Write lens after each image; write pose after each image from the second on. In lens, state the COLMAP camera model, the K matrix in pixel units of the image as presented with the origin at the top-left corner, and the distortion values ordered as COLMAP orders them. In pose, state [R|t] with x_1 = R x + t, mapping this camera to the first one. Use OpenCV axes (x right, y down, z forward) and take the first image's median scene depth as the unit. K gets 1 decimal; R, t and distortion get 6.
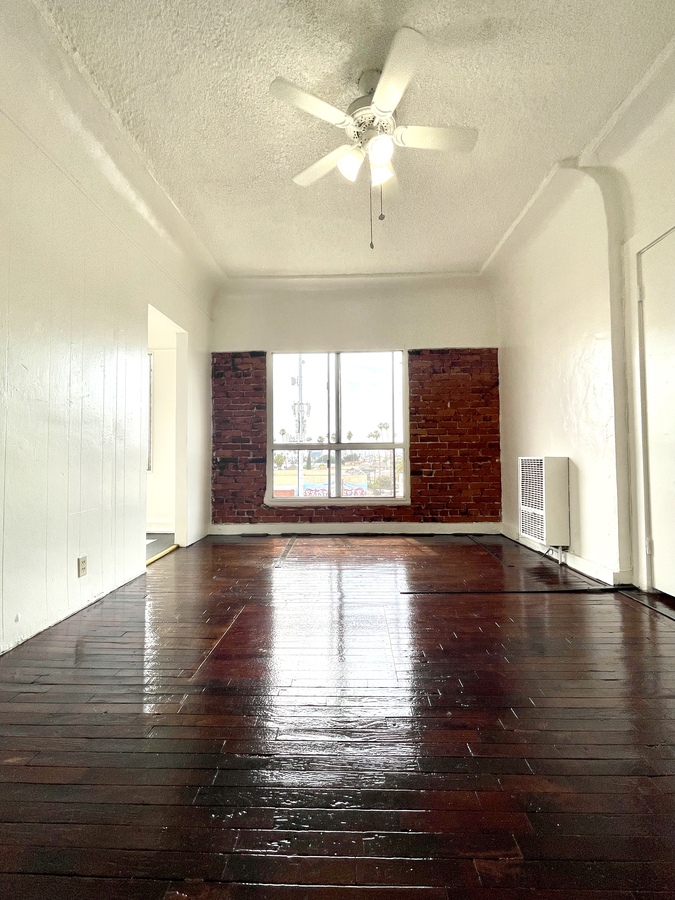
lens RADIAL K [[397.5, 0, 337.0], [0, 397.5, 451.2], [0, 0, 1]] dist [0.034235, -0.000029]
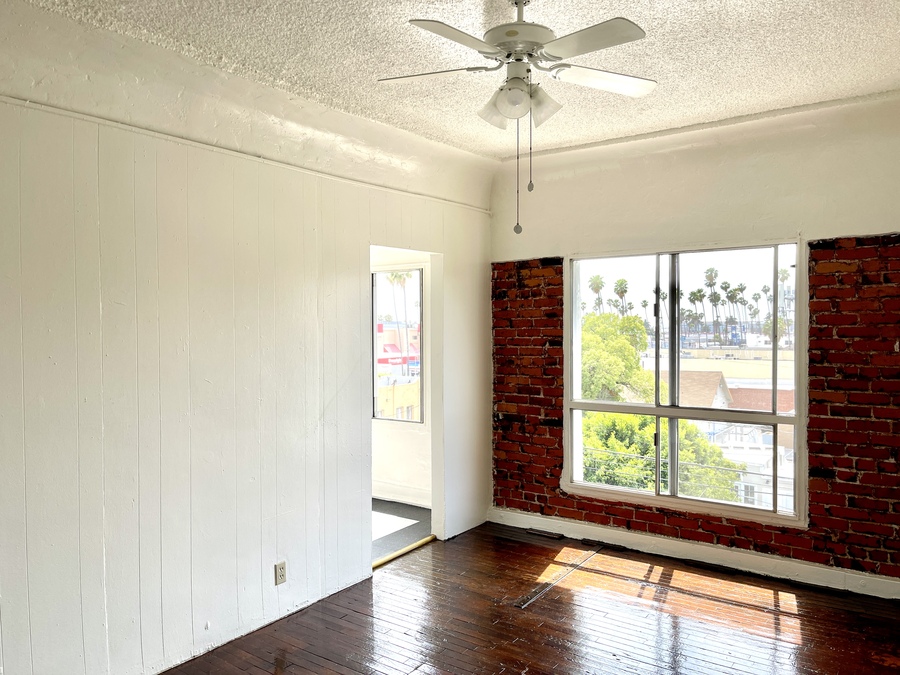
lens RADIAL K [[672.4, 0, 449.5], [0, 672.4, 335.4], [0, 0, 1]] dist [0.004829, -0.028291]
pose [[0.824495, 0.015982, -0.565644, 0.293187], [0.009103, 0.999097, 0.041497, -0.170292], [0.565797, -0.039364, 0.823605, -0.013958]]
